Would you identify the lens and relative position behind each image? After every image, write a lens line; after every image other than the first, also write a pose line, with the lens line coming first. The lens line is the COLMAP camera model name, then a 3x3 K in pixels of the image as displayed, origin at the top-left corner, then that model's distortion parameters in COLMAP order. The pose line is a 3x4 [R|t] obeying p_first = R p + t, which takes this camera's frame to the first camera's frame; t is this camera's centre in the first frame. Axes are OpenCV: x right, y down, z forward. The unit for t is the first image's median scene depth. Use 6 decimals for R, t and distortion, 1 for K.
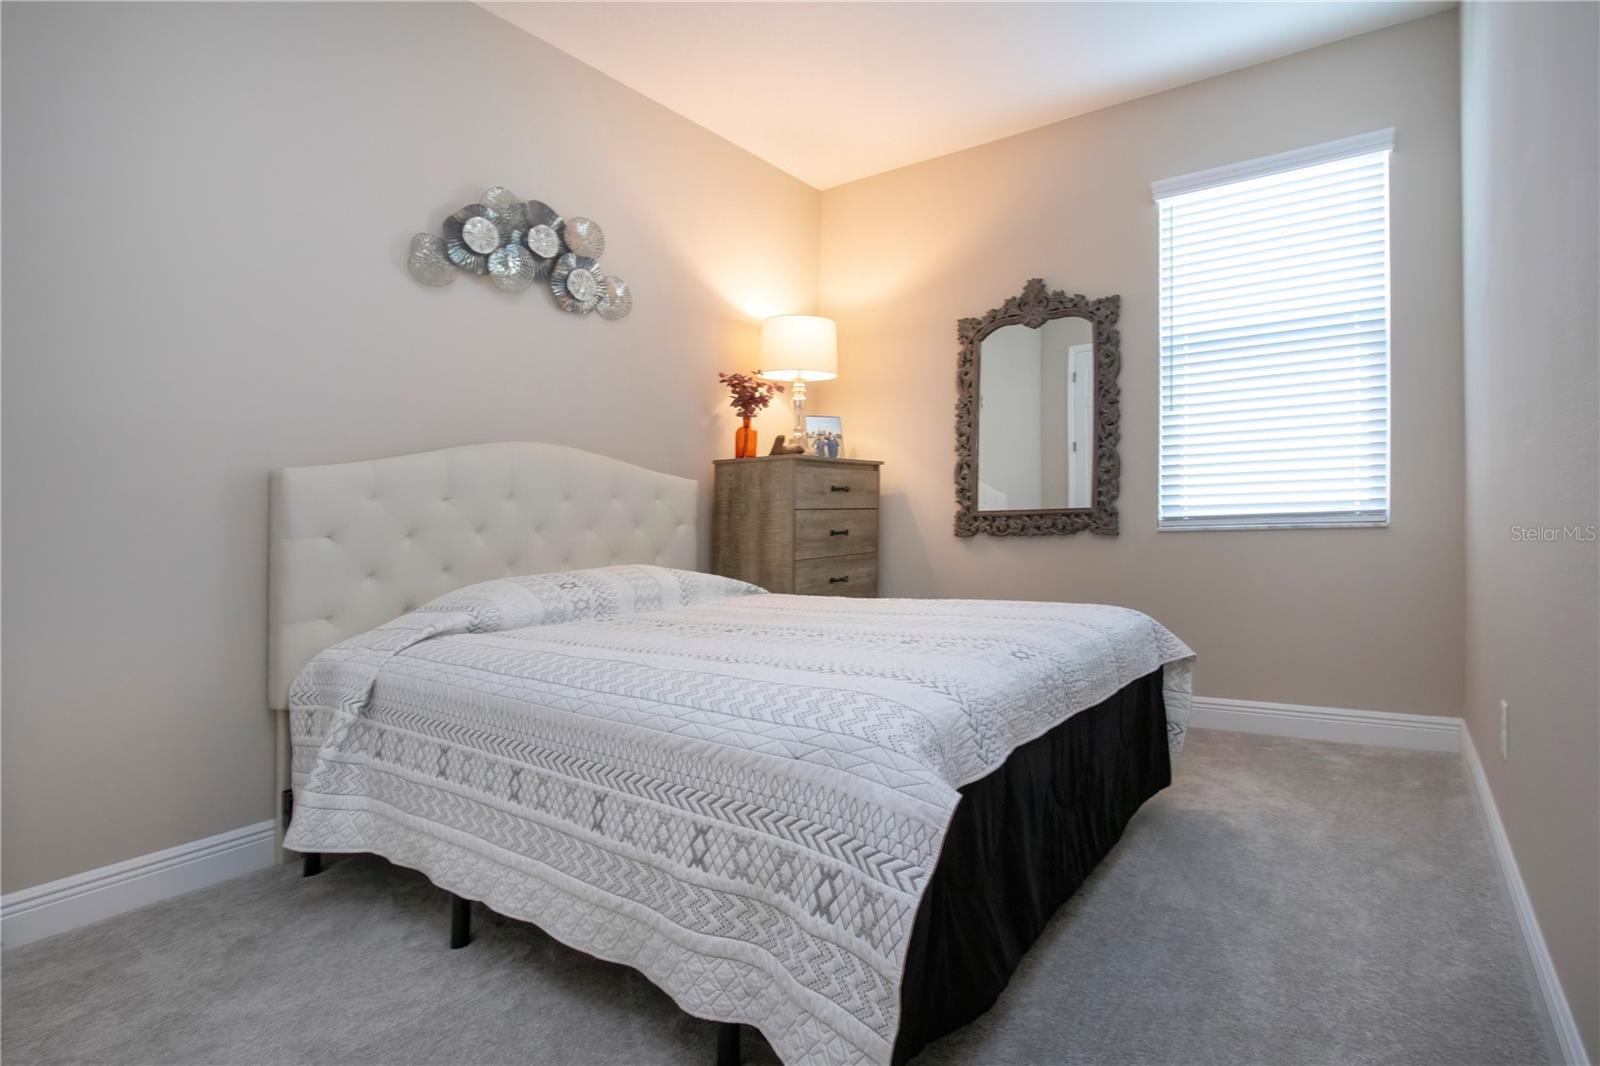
lens RADIAL K [[839.9, 0, 800.0], [0, 839.9, 533.0], [0, 0, 1]] dist [-0.002569, 0.000824]
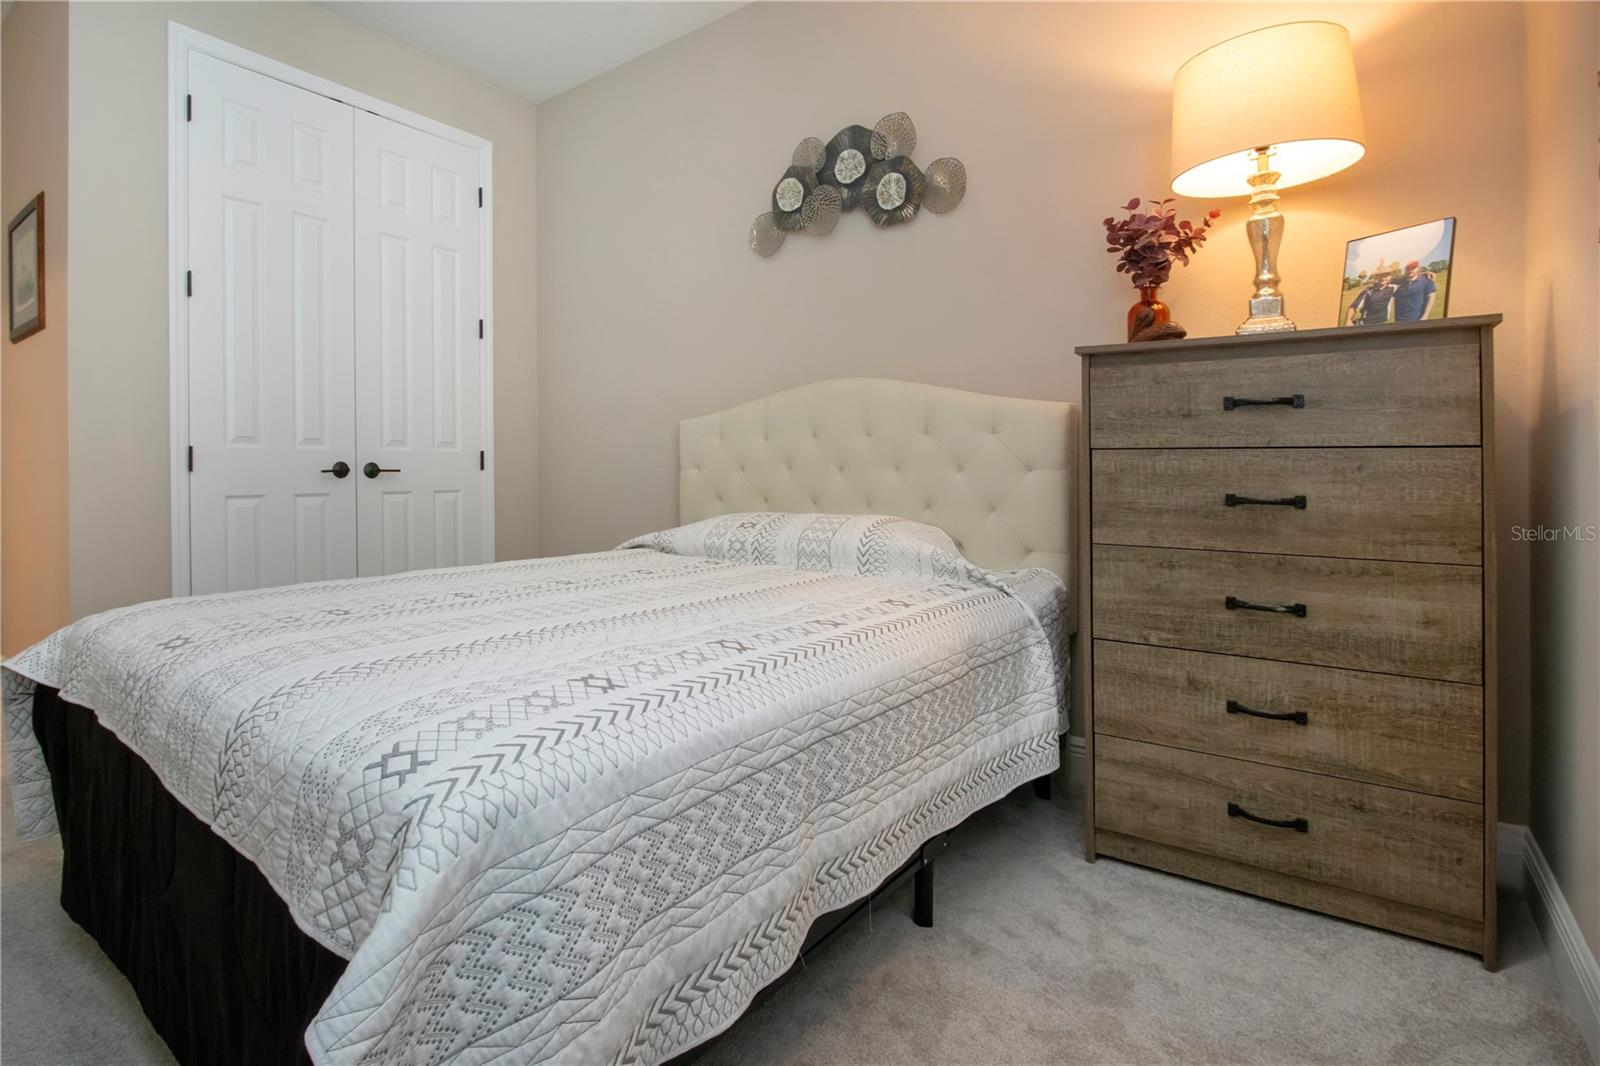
lens RADIAL K [[807.3, 0, 796.5], [0, 807.3, 445.2], [0, 0, 1]] dist [-0.001947, -0.000096]
pose [[-0.028859, 0.005156, -0.999570, 0.507553], [-0.019099, 0.999801, 0.005708, -0.029164], [0.999401, 0.019256, -0.028755, 0.804580]]
